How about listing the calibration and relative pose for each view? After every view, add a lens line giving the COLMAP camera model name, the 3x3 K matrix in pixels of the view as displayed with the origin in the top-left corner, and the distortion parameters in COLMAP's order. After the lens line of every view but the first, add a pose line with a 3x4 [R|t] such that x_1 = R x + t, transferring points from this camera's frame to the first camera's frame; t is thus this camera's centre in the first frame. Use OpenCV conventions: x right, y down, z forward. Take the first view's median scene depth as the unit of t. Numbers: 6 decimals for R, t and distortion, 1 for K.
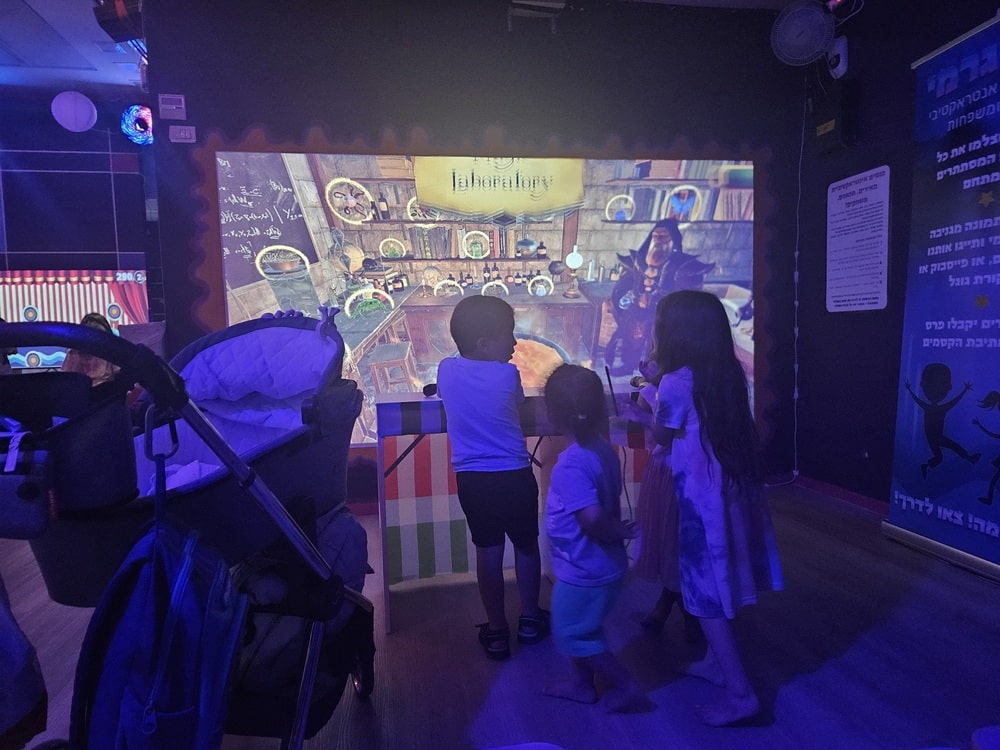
lens RADIAL K [[668.9, 0, 495.7], [0, 668.9, 384.3], [0, 0, 1]] dist [0.099993, -0.087509]
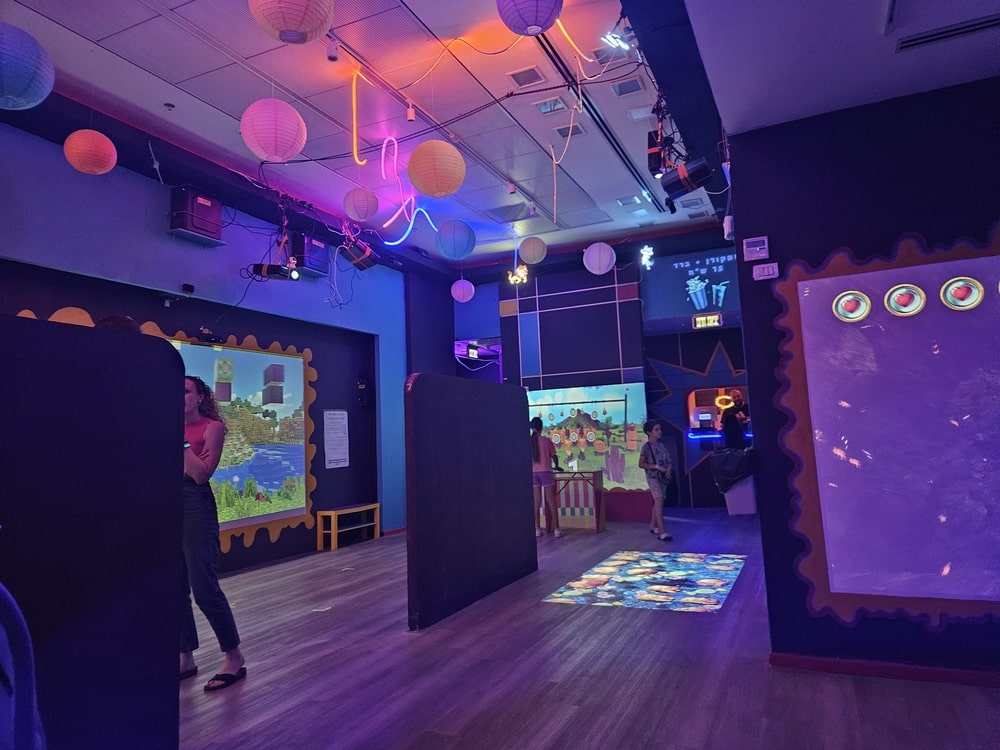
lens RADIAL K [[672.2, 0, 501.5], [0, 672.2, 362.7], [0, 0, 1]] dist [0.058578, -0.048139]
pose [[0.817920, -0.071809, -0.570832, -0.195838], [-0.022814, 0.987352, -0.156894, -0.046533], [0.574879, 0.141350, 0.805937, -0.054748]]
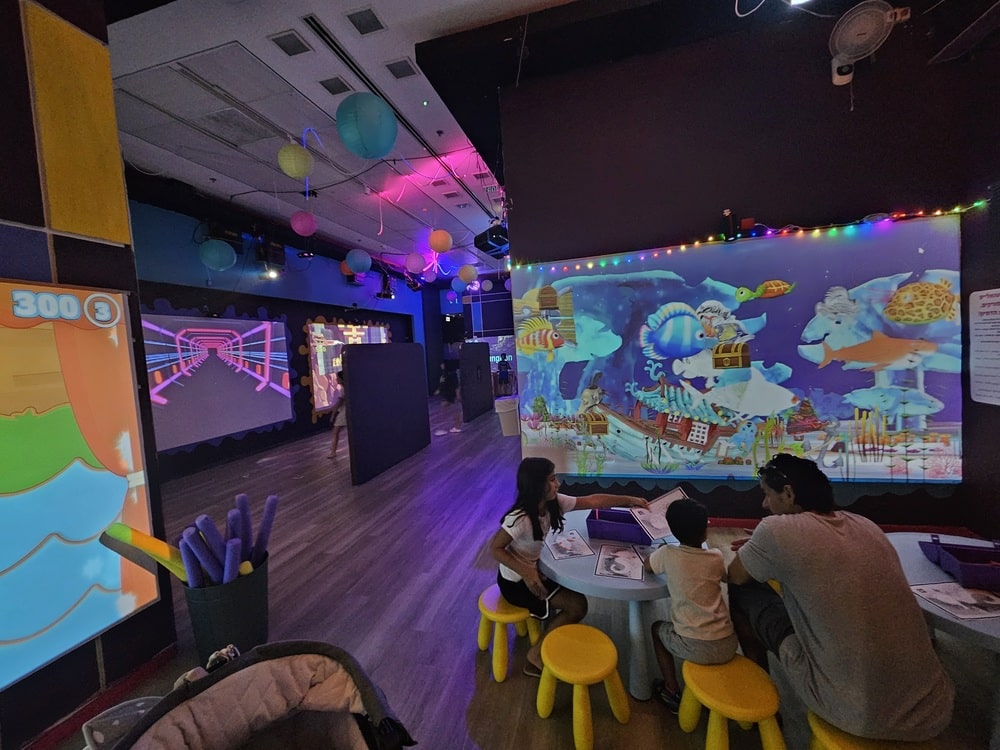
lens RADIAL K [[419.9, 0, 500.0], [0, 419.9, 375.0], [0, 0, 1]] dist [-0.000117, -0.000008]
pose [[0.907894, -0.002411, -0.419194, 0.179782], [0.007623, 0.999913, 0.010759, -0.061787], [0.419131, -0.012964, 0.907833, -1.329314]]
